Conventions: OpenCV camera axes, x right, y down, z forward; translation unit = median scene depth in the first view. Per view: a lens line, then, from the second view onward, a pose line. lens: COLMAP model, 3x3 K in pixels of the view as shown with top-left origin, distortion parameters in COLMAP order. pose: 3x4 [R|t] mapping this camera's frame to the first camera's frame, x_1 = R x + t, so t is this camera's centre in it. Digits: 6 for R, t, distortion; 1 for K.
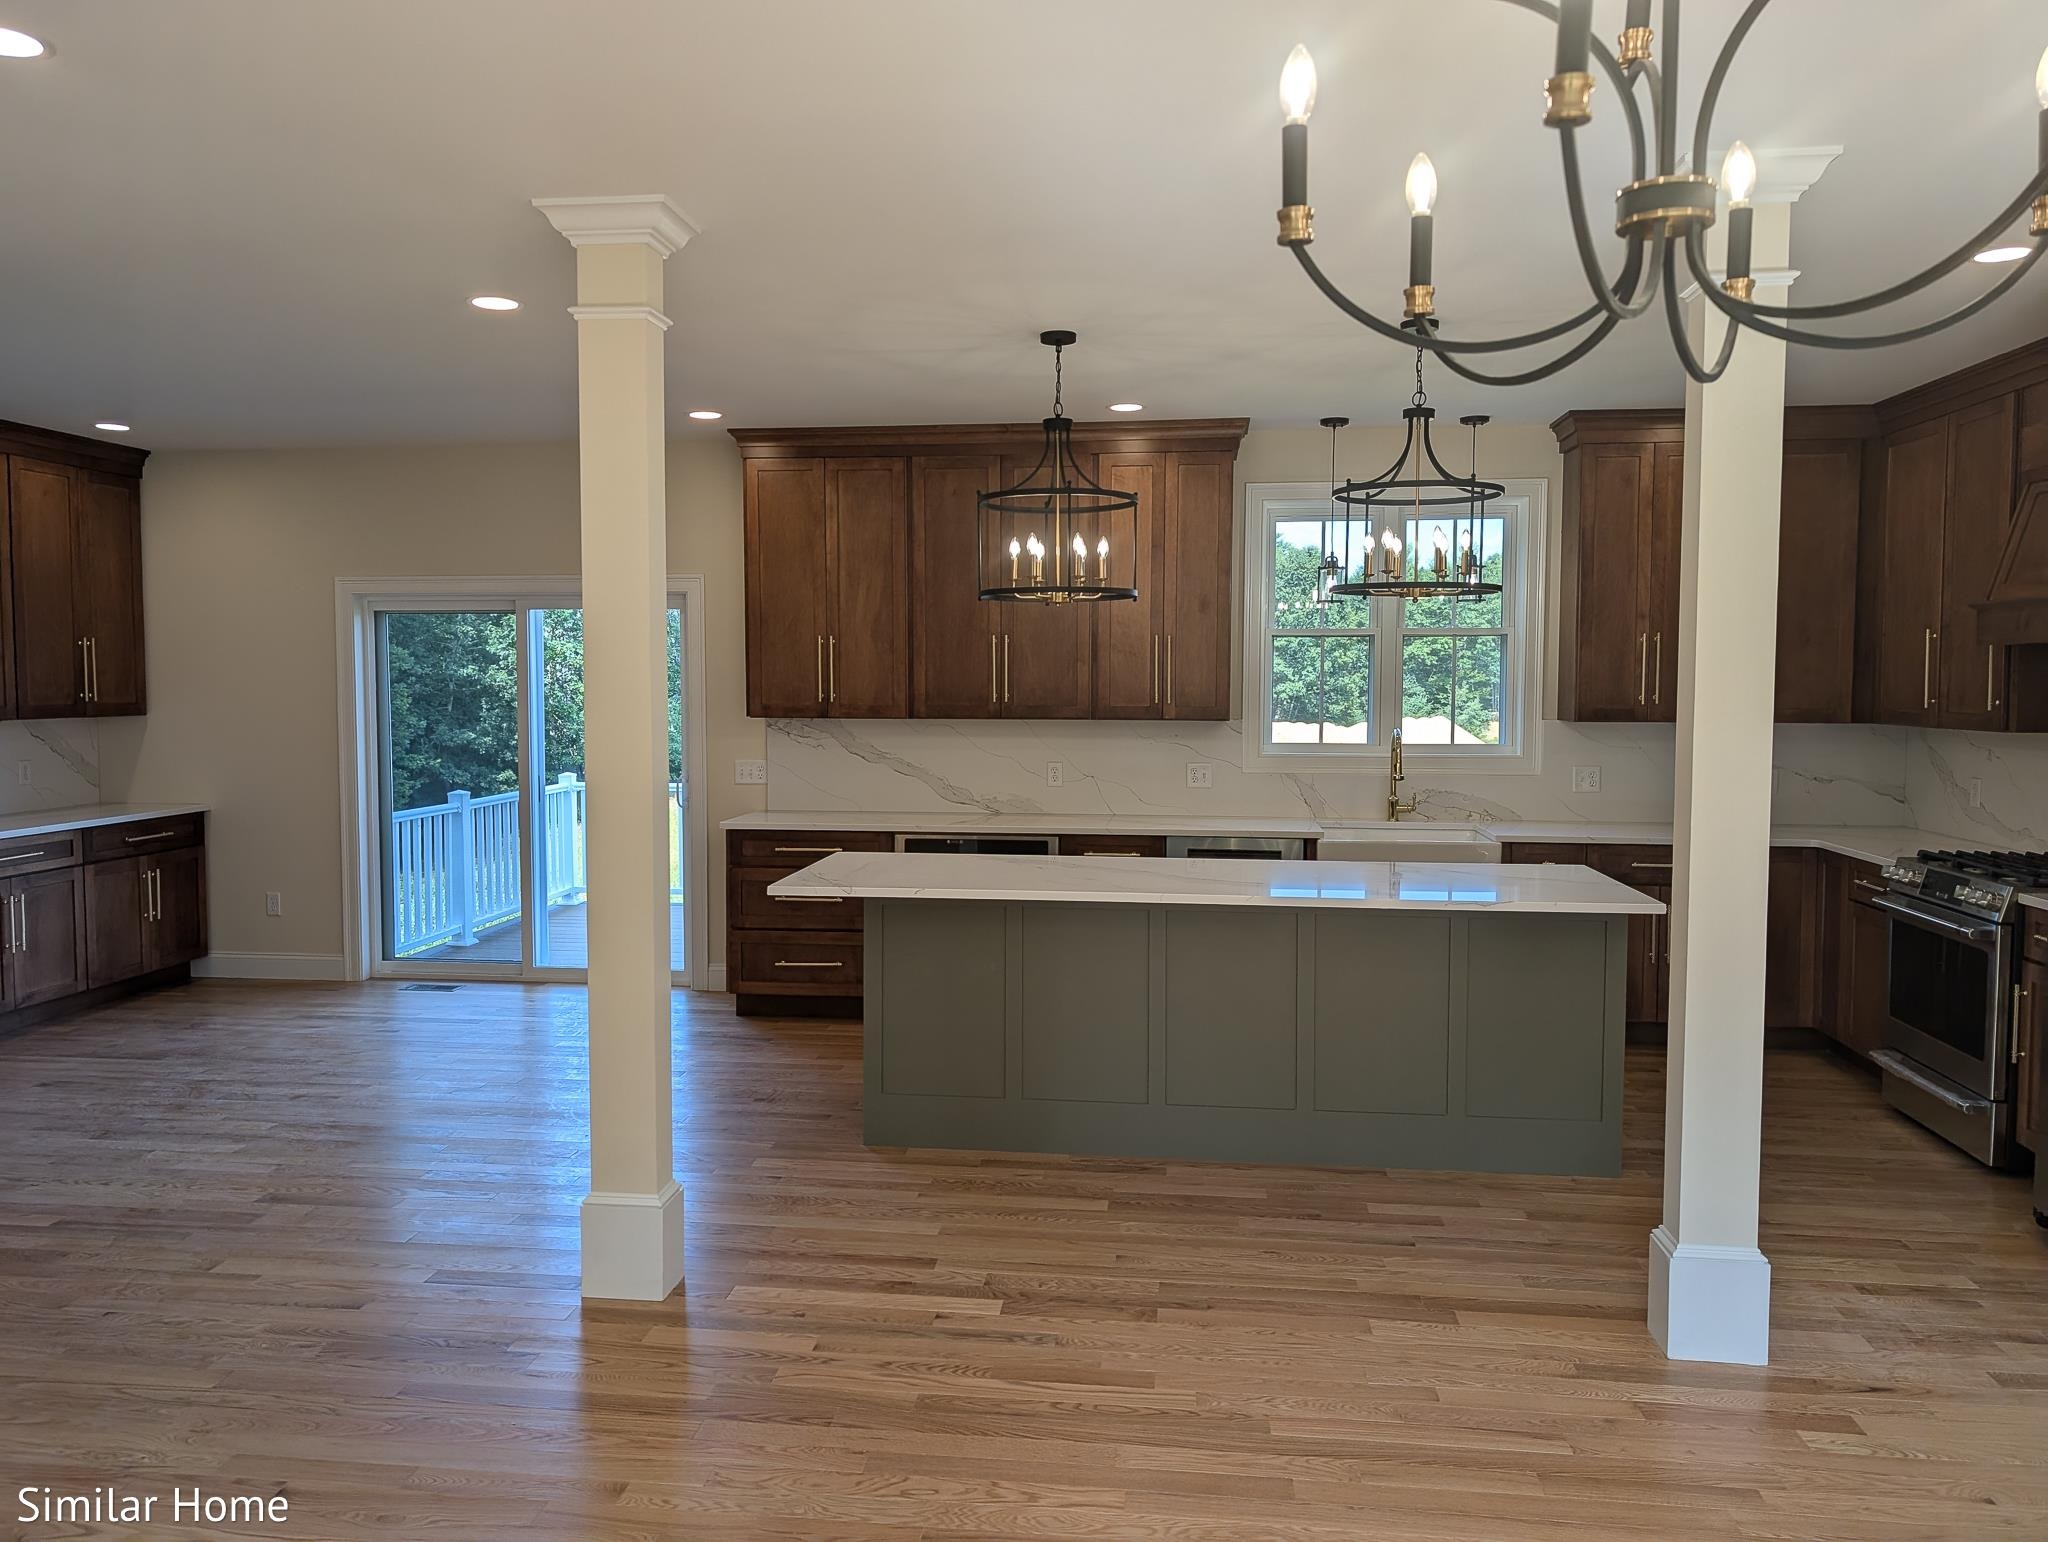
lens RADIAL K [[1471.4, 0, 1016.4], [0, 1471.4, 764.6], [0, 0, 1]] dist [0.038454, -0.043119]
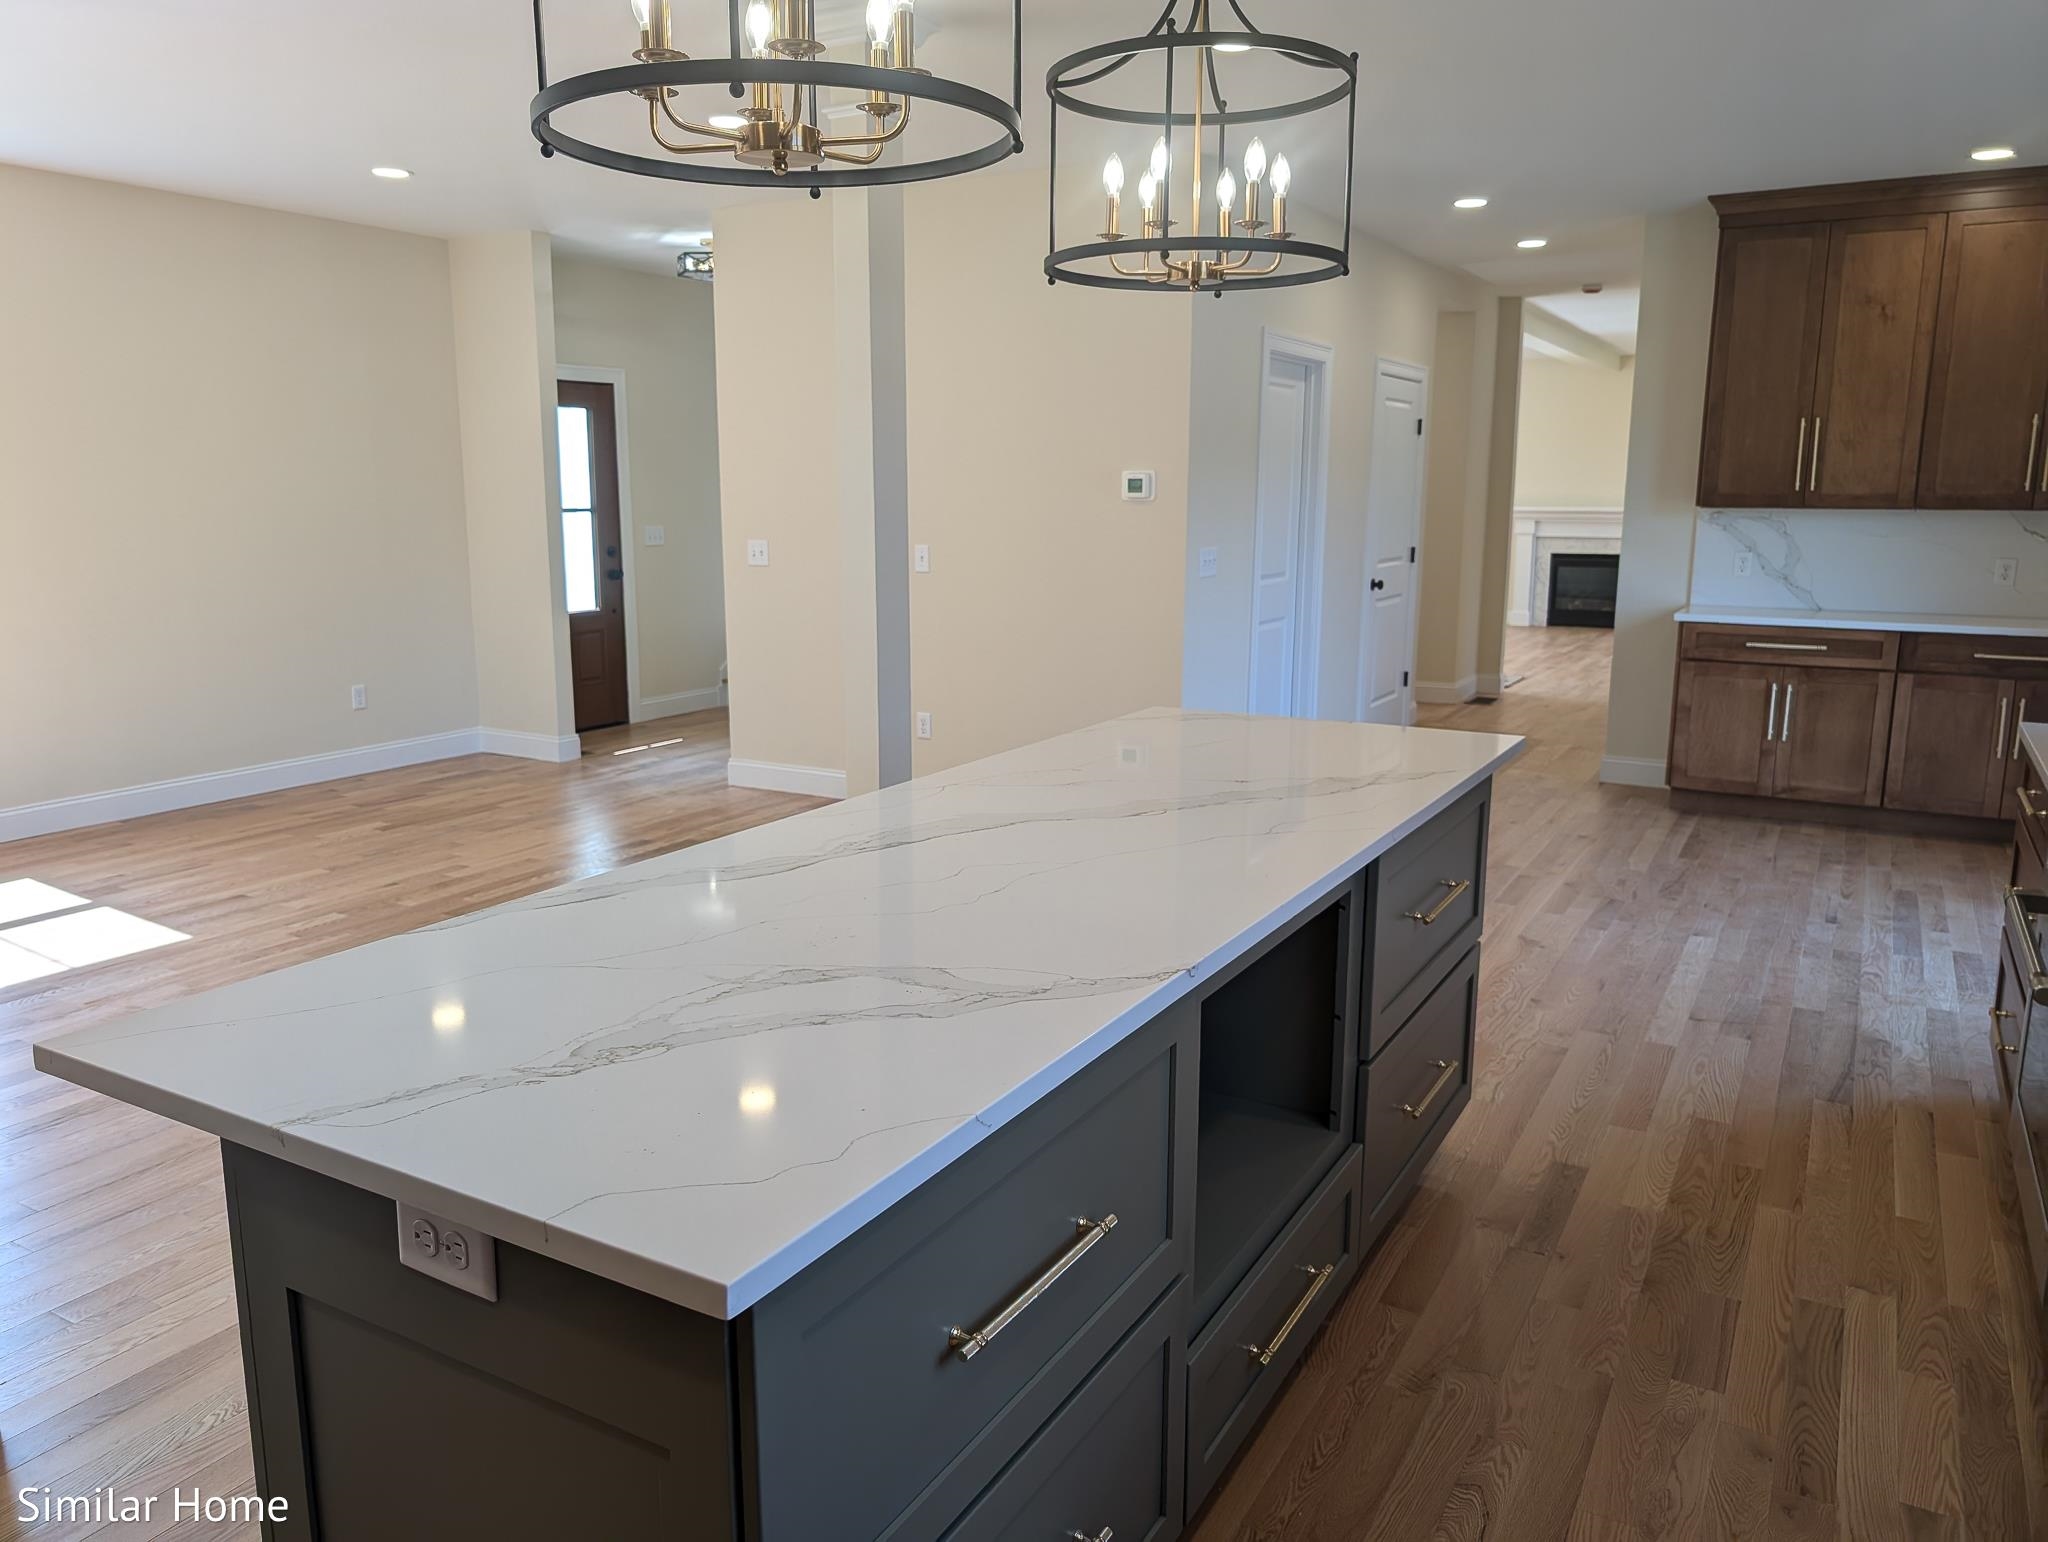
lens RADIAL K [[1488.3, 0, 993.0], [0, 1488.3, 767.3], [0, 0, 1]] dist [-0.008314, -0.003273]
pose [[-0.406670, 0.170944, -0.897440, 0.420925], [-0.055203, 0.975945, 0.210912, -0.036288], [0.911906, 0.135313, -0.387451, 0.853203]]
